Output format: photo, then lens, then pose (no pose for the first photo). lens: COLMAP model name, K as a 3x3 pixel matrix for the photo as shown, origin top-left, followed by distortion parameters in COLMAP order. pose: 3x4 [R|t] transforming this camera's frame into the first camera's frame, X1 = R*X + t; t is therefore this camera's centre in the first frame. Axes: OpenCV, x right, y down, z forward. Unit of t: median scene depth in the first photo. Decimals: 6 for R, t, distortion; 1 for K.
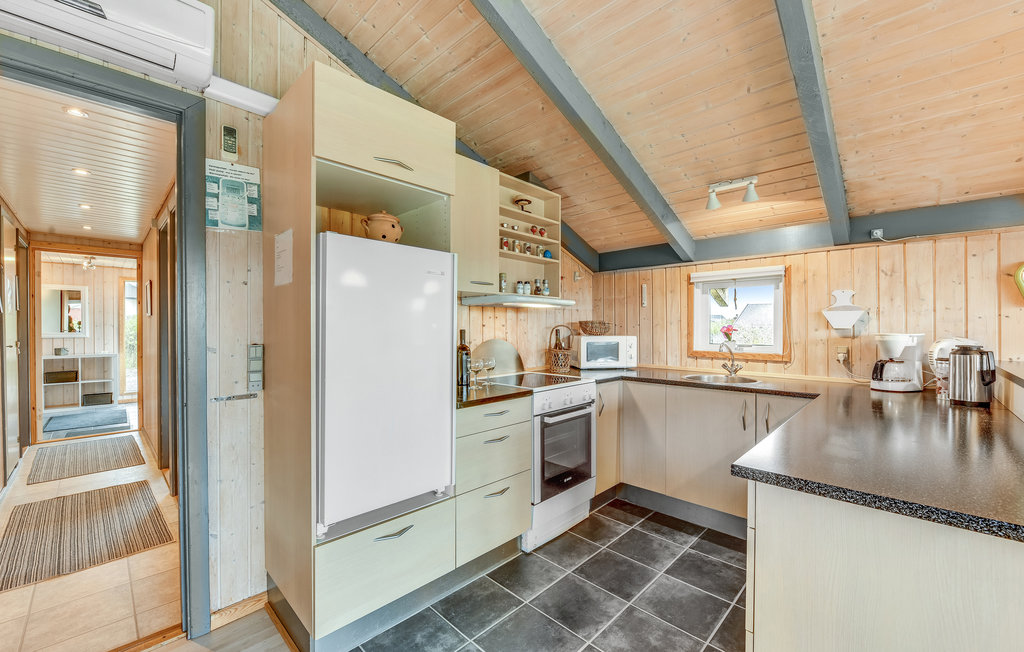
lens RADIAL K [[409.6, 0, 501.3], [0, 409.6, 329.0], [0, 0, 1]] dist [-0.003902, -0.001064]
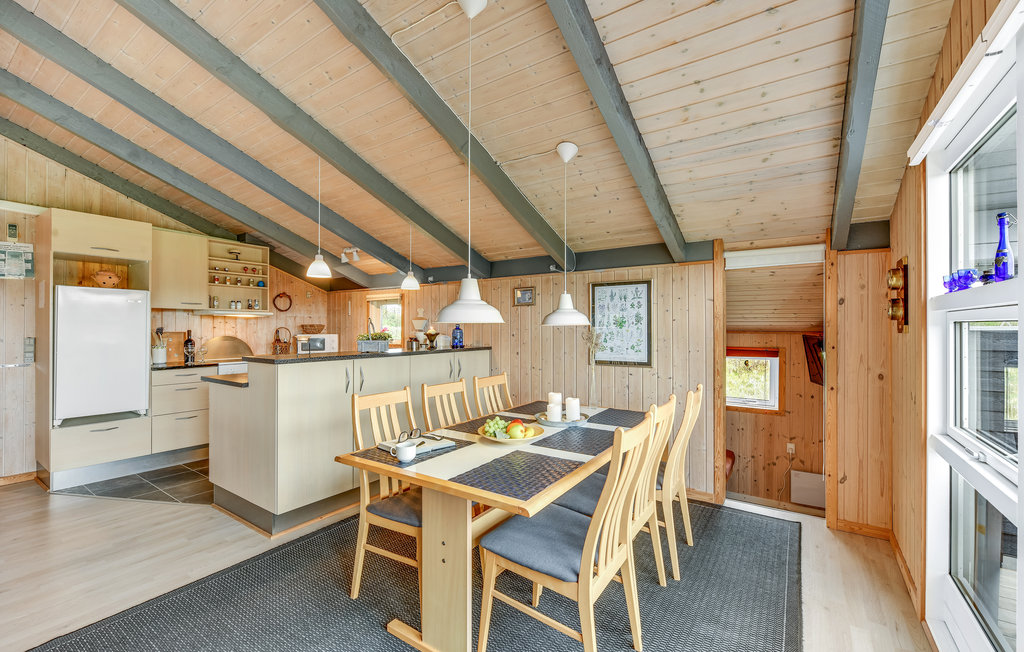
lens RADIAL K [[432.2, 0, 500.6], [0, 432.2, 327.6], [0, 0, 1]] dist [-0.006785, 0.000577]
pose [[0.985268, 0.003284, 0.170986, 0.825933], [-0.002560, 0.999987, -0.004452, -0.003918], [-0.170998, 0.003949, 0.985263, -0.907825]]
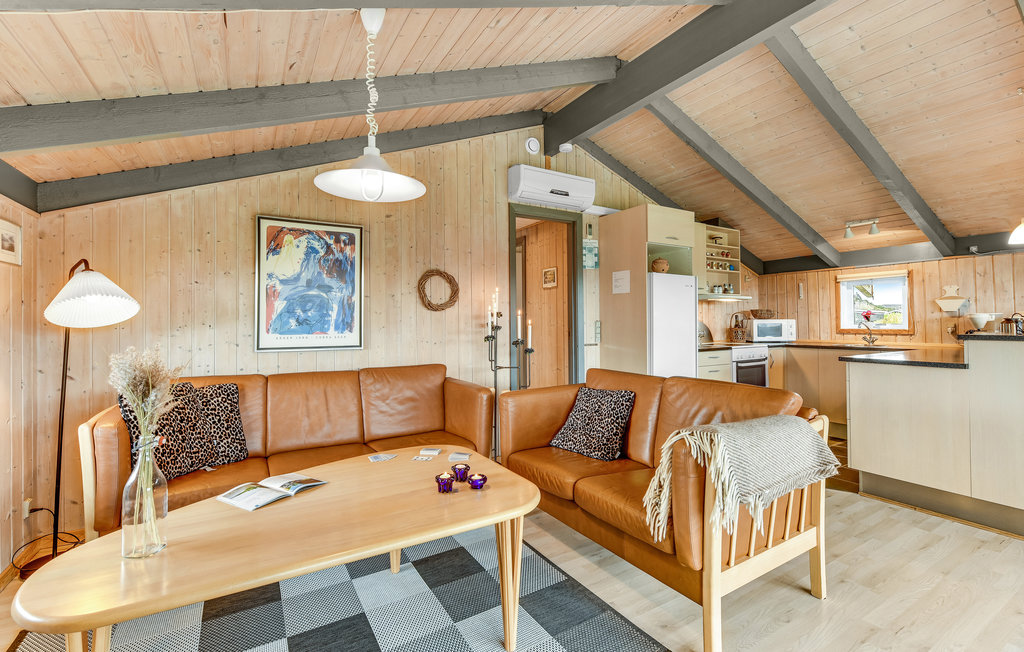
lens RADIAL K [[432.2, 0, 503.9], [0, 432.2, 315.0], [0, 0, 1]] dist [-0.006785, 0.000577]
pose [[0.964529, -0.010727, -0.263759, -0.329879], [0.004878, 0.999728, -0.022819, 0.039608], [0.263932, 0.020723, 0.964319, -0.935400]]
